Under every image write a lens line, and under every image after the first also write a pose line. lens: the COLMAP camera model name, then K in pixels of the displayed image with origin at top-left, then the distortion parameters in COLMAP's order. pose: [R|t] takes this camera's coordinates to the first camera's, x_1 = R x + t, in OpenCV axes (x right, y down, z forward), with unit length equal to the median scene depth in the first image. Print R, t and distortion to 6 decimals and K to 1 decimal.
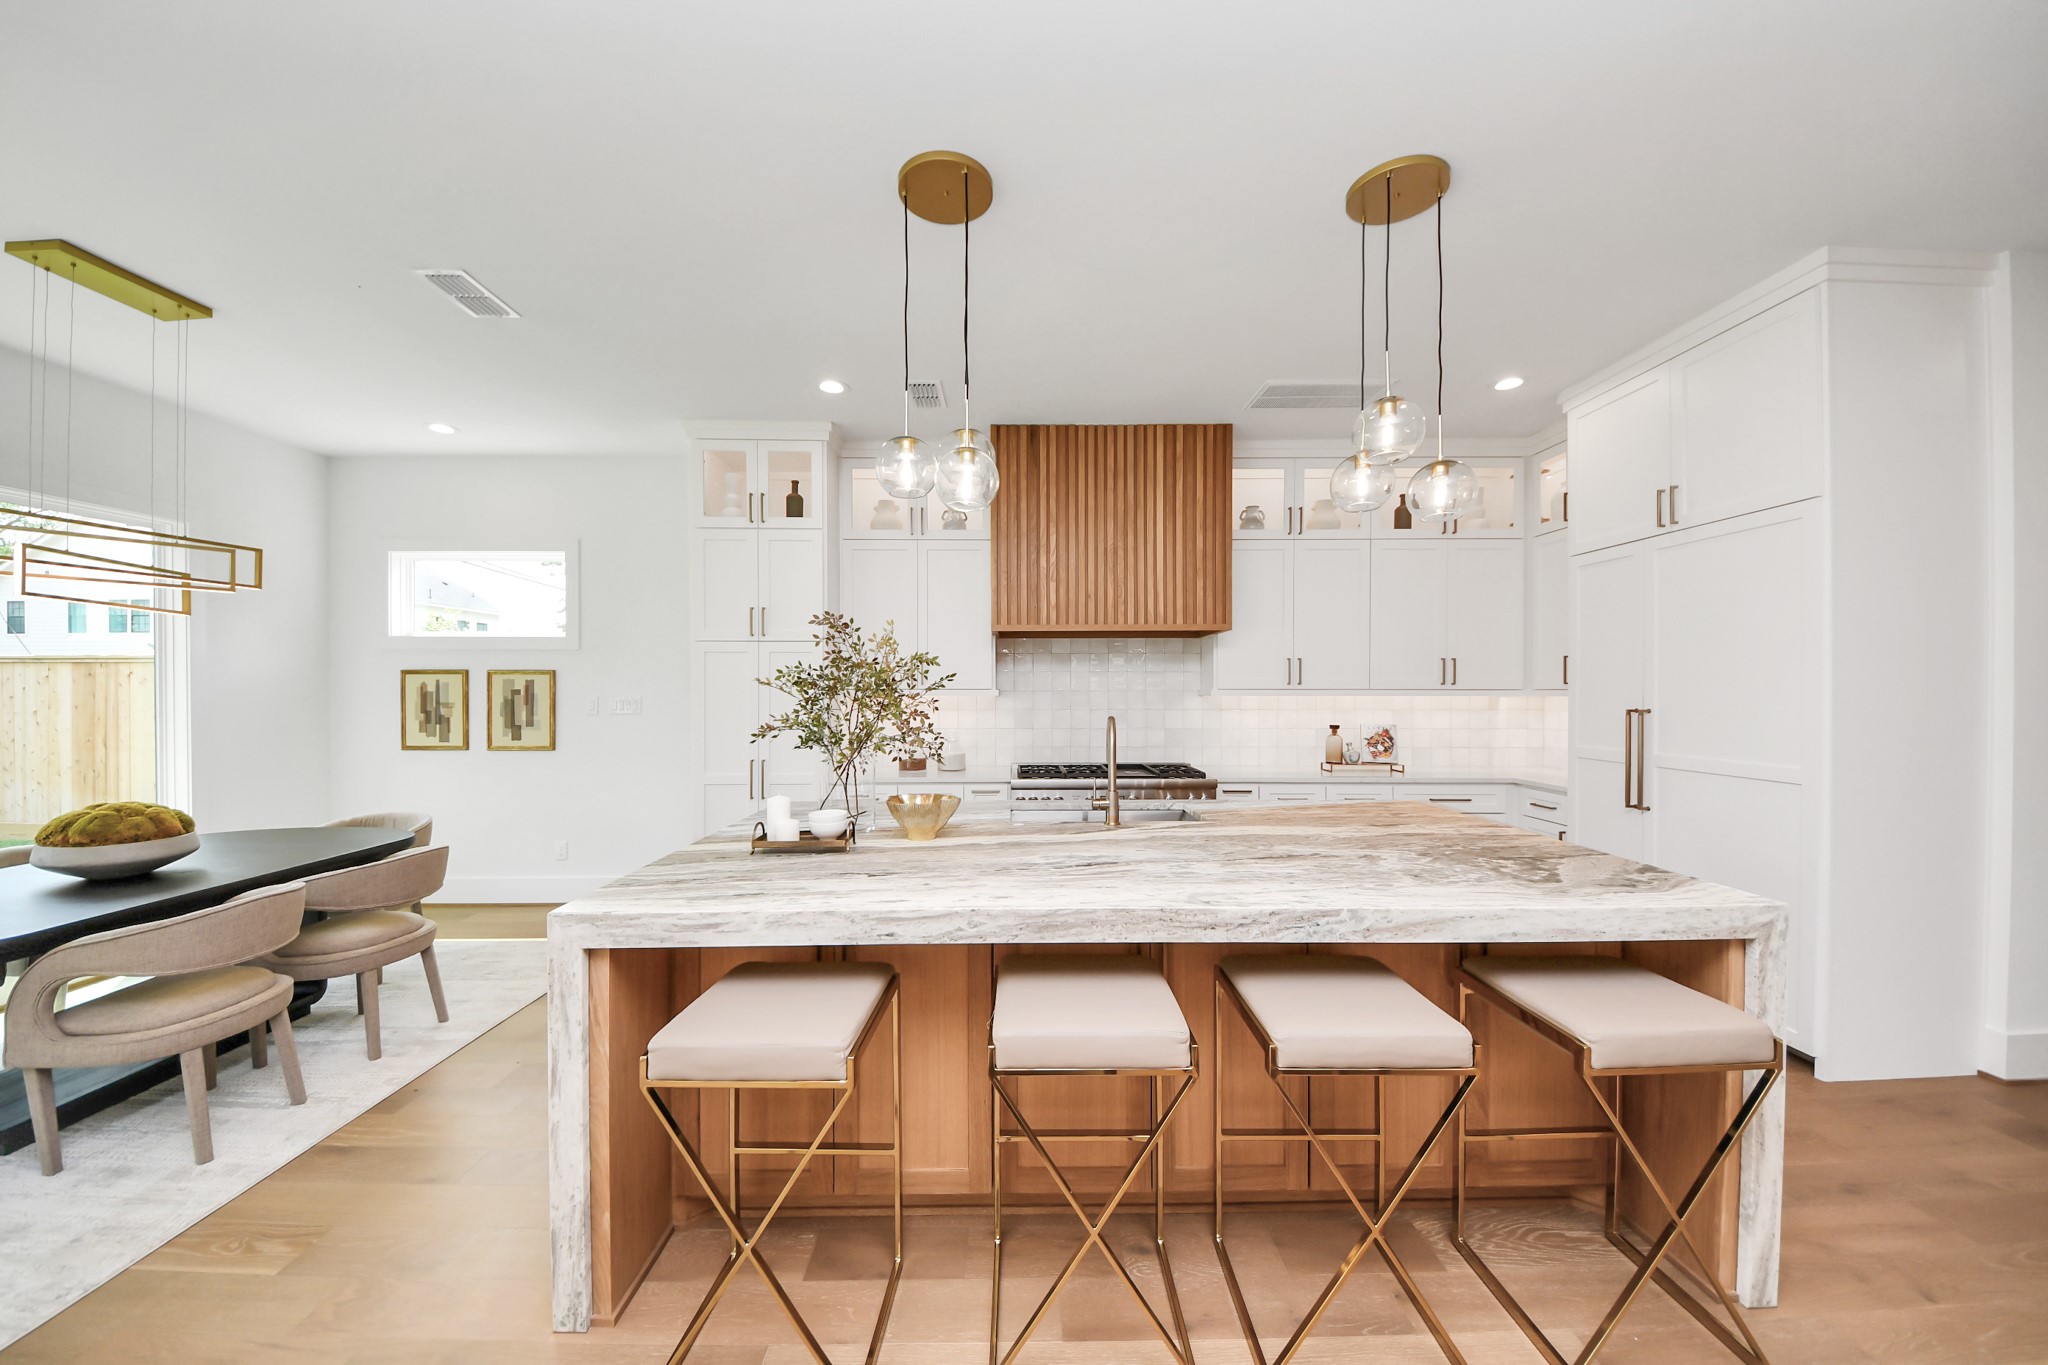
lens RADIAL K [[737.0, 0, 1027.6], [0, 737.0, 694.2], [0, 0, 1]] dist [0.009888, -0.006755]
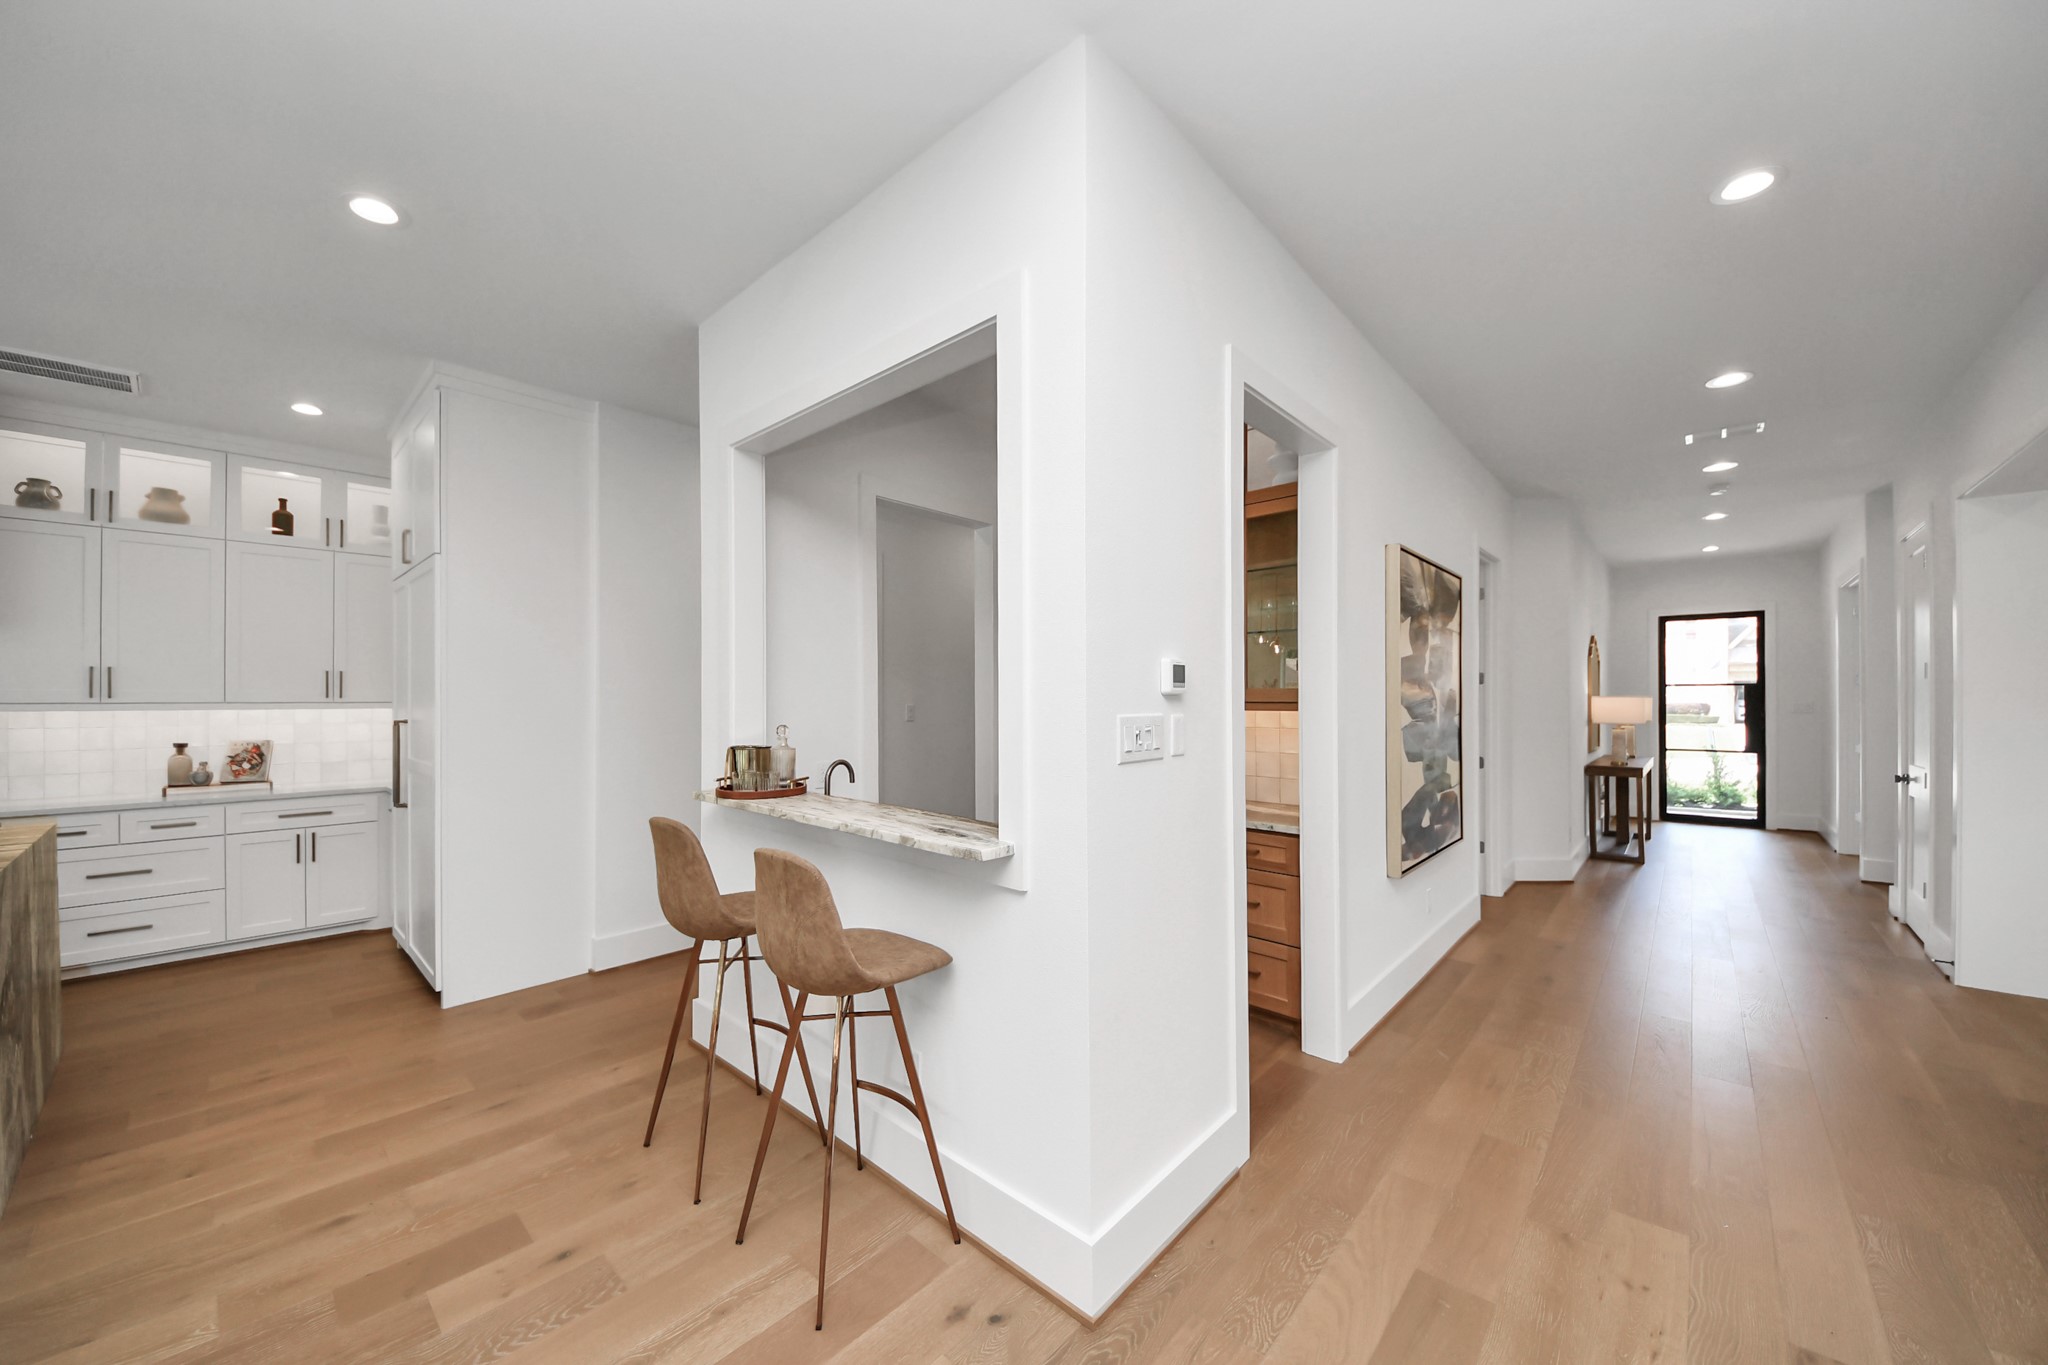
lens RADIAL K [[737.0, 0, 1027.6], [0, 737.0, 694.2], [0, 0, 1]] dist [0.009888, -0.006755]
pose [[0.691101, 0.001025, 0.722758, 0.506583], [0.007984, 0.999927, -0.009052, -0.001466], [-0.722714, 0.012026, 0.691042, -0.375654]]
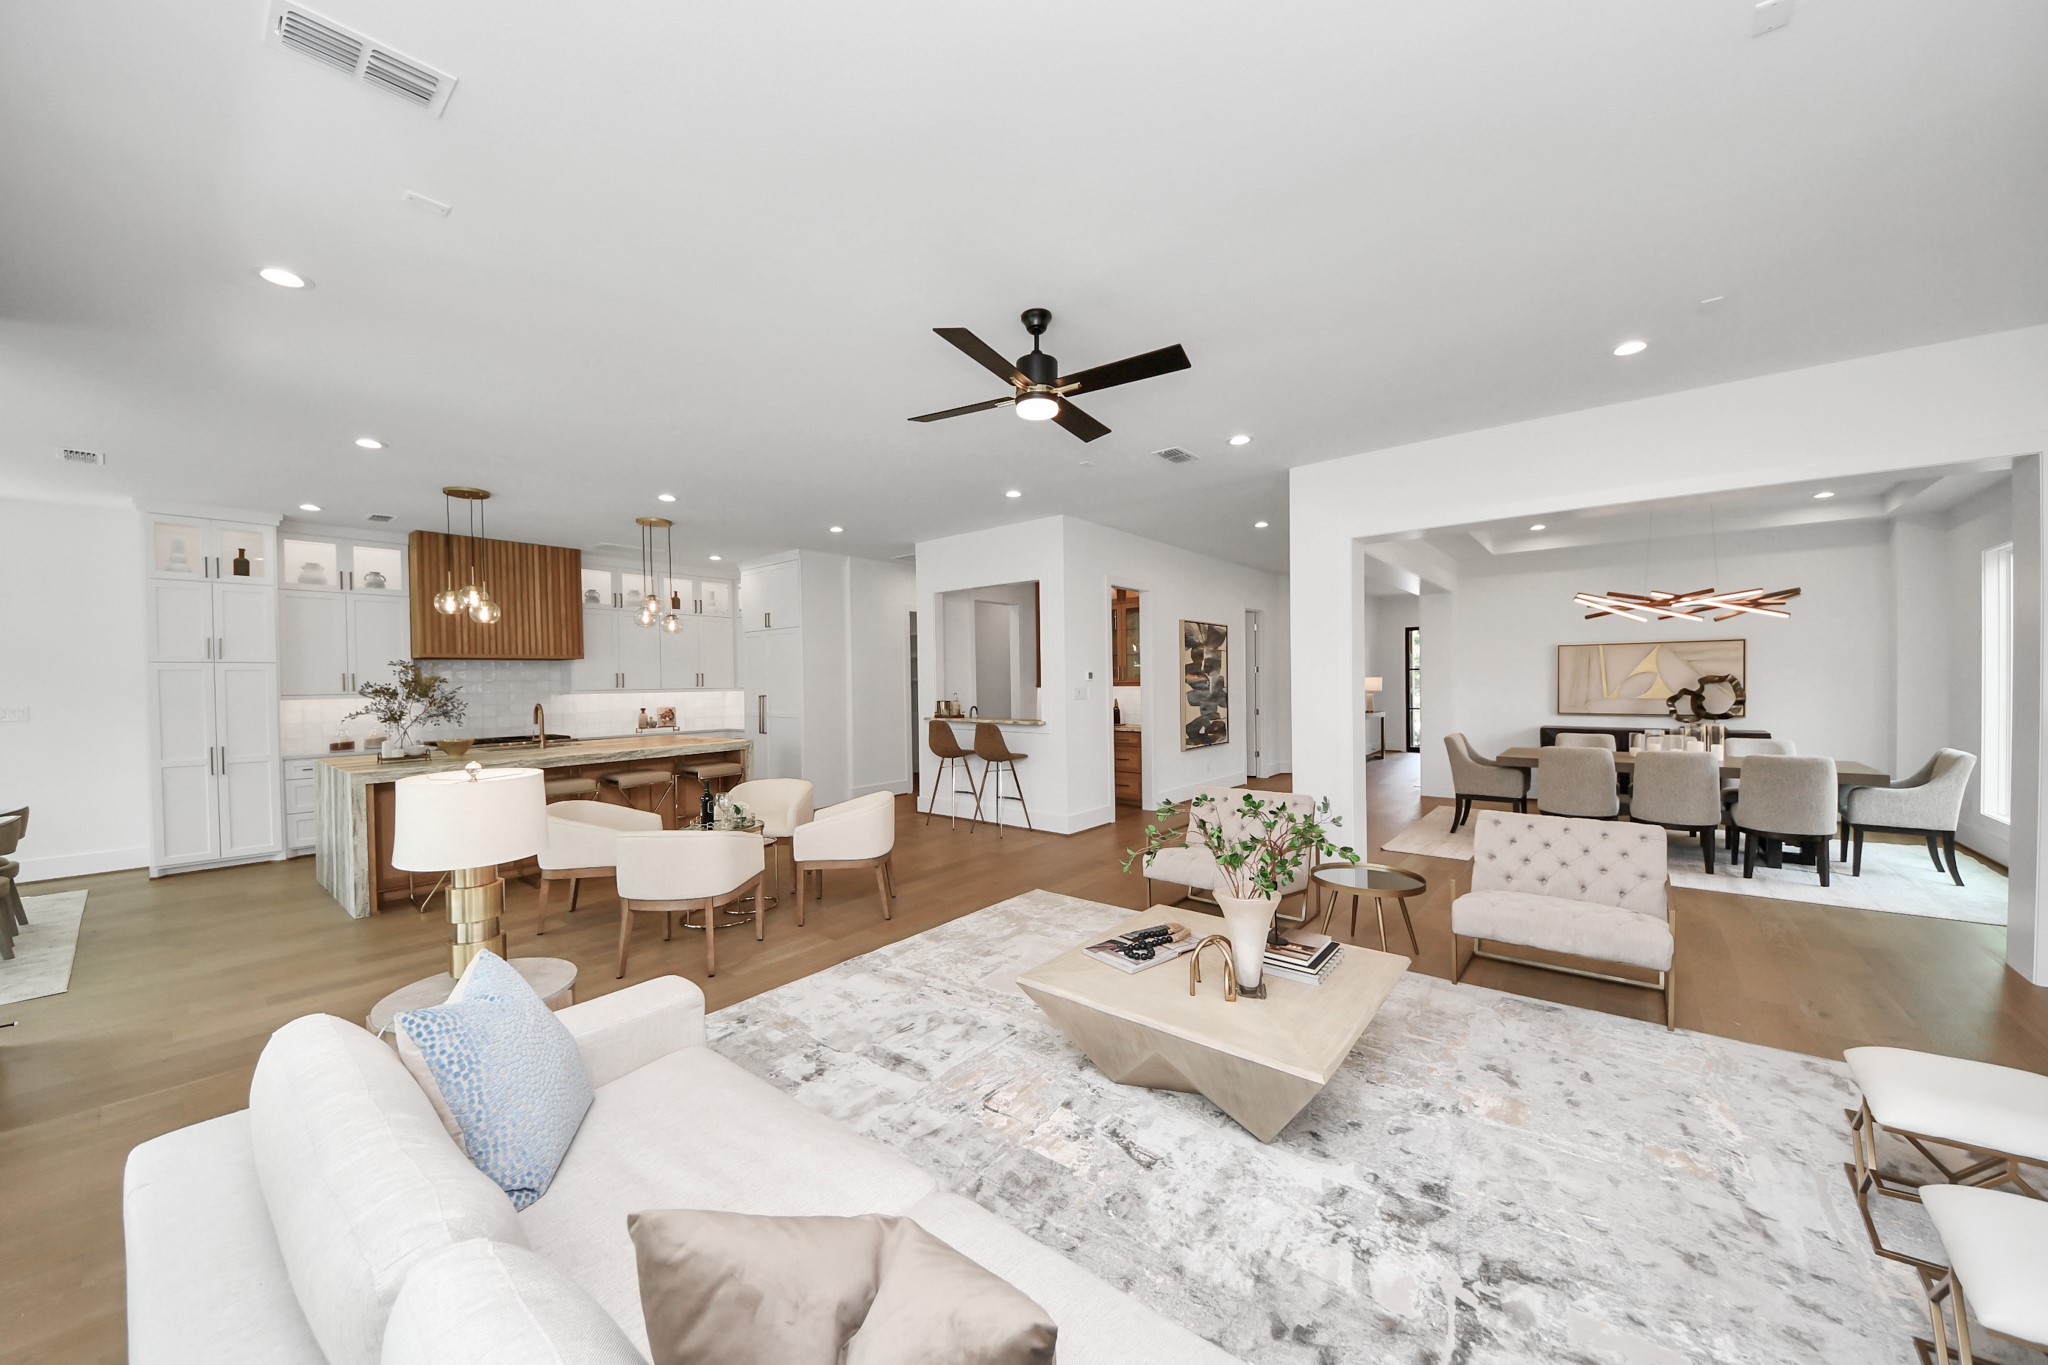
lens RADIAL K [[737.0, 0, 1027.6], [0, 737.0, 694.2], [0, 0, 1]] dist [0.009888, -0.006755]
pose [[0.652105, -0.022812, 0.757786, -0.409077], [0.020658, 0.999711, 0.012318, 0.002150], [-0.757848, 0.007622, 0.652387, -1.071729]]
